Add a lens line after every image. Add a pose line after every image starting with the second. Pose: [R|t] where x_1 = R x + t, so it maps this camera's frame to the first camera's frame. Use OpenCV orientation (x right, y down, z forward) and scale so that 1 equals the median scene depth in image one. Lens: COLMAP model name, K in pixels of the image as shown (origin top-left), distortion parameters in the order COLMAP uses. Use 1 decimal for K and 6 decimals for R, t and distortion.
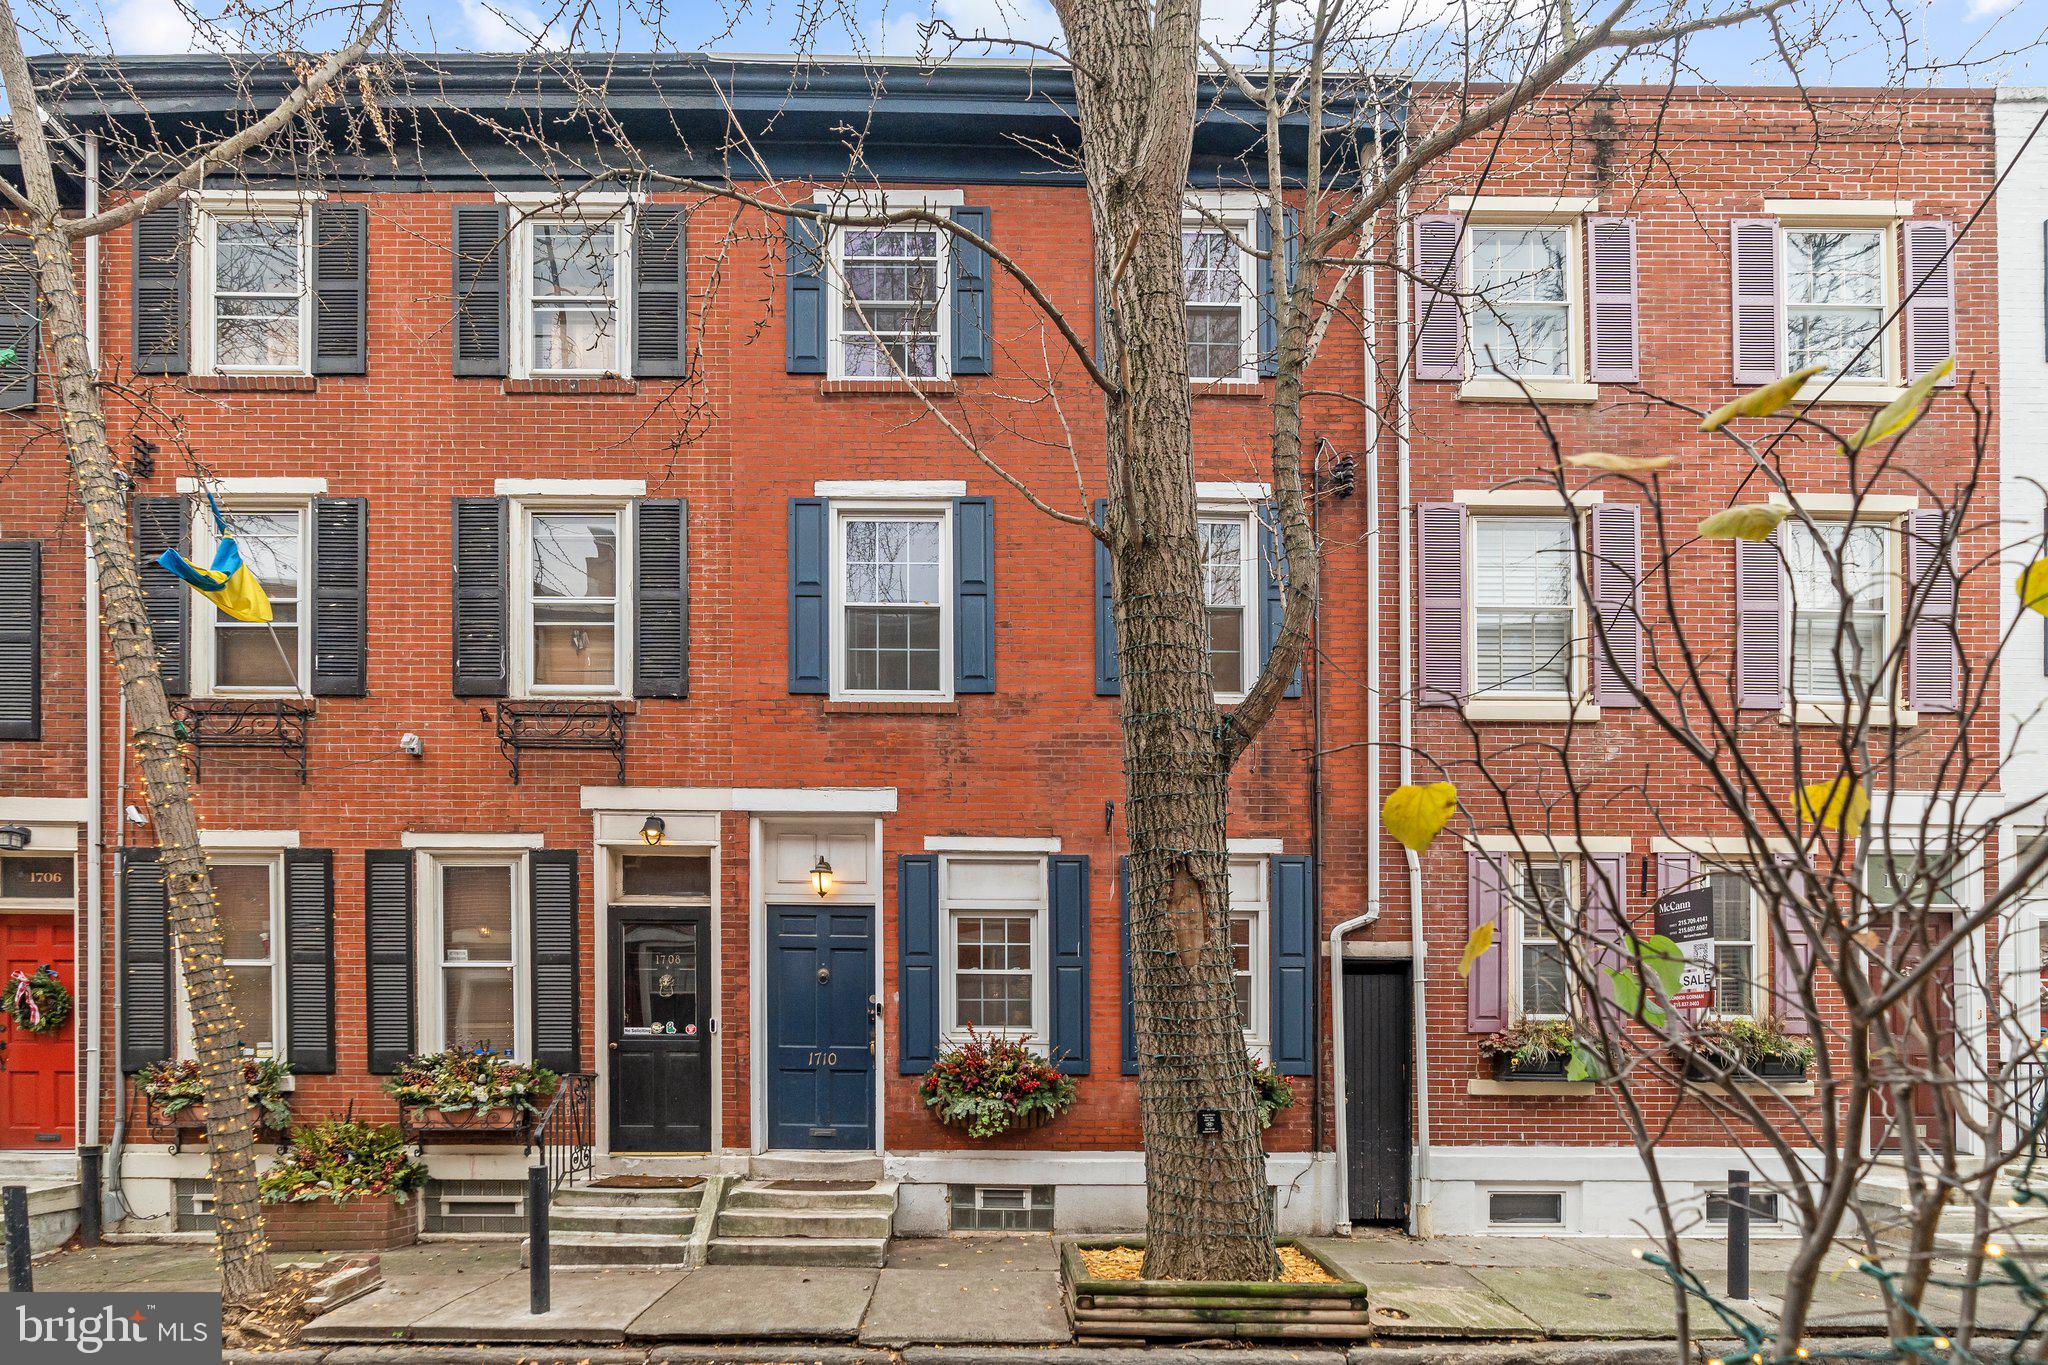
lens RADIAL K [[922.0, 0, 989.8], [0, 922.0, 672.4], [0, 0, 1]] dist [-0.012873, 0.000333]
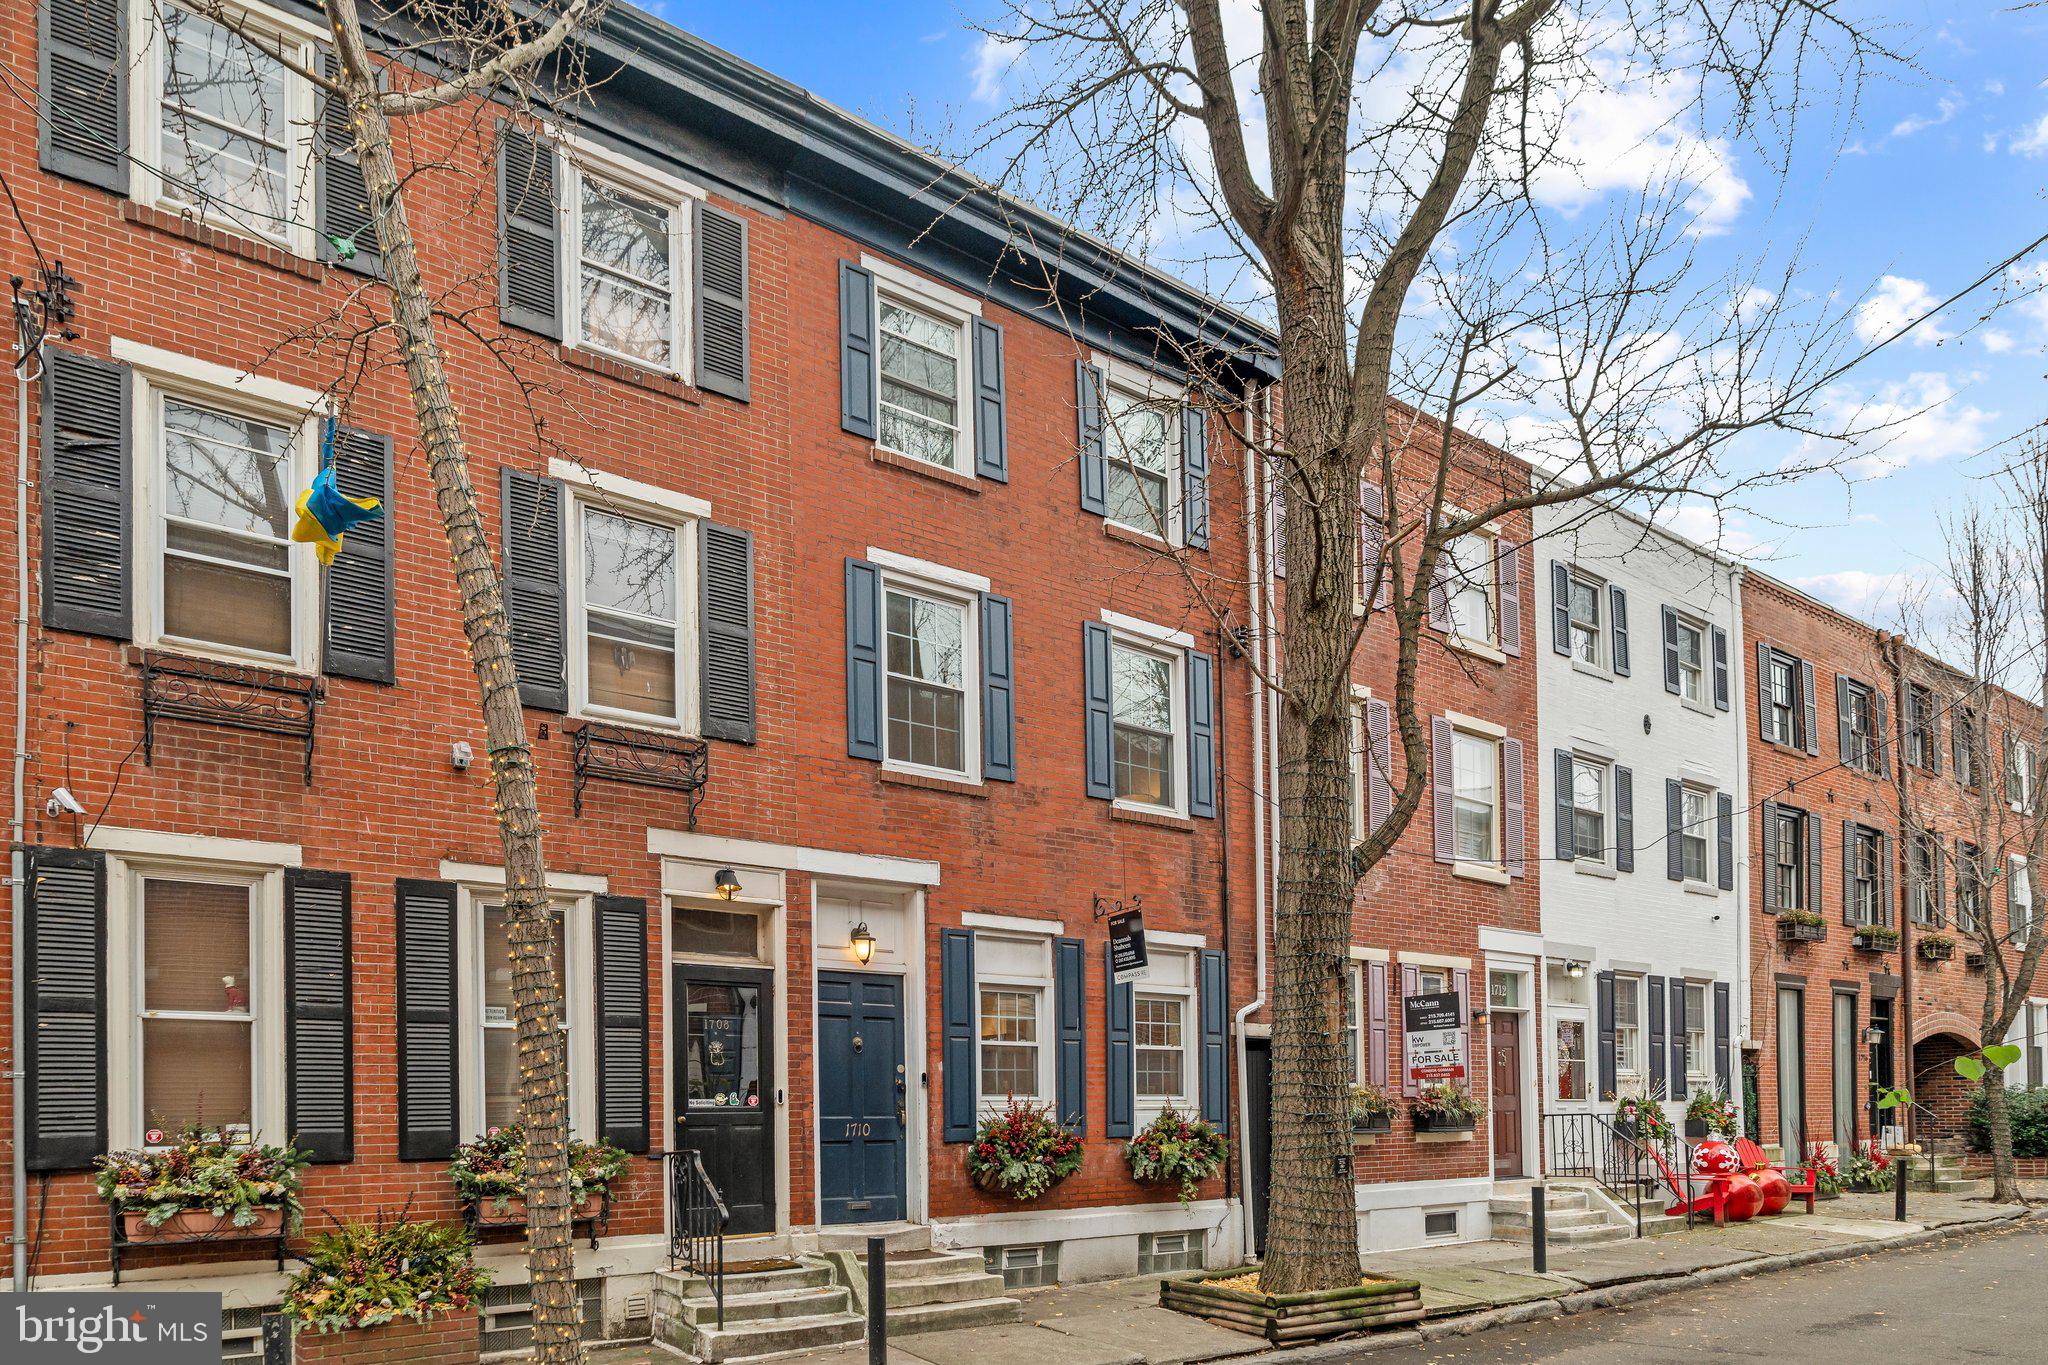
lens RADIAL K [[952.4, 0, 1024.2], [0, 952.4, 651.8], [0, 0, 1]] dist [-0.012792, 0.000788]
pose [[0.867002, 0.203954, 0.454653, -0.586597], [-0.170512, 0.978750, -0.113903, -0.002939], [-0.468223, 0.021231, 0.883355, -0.010341]]
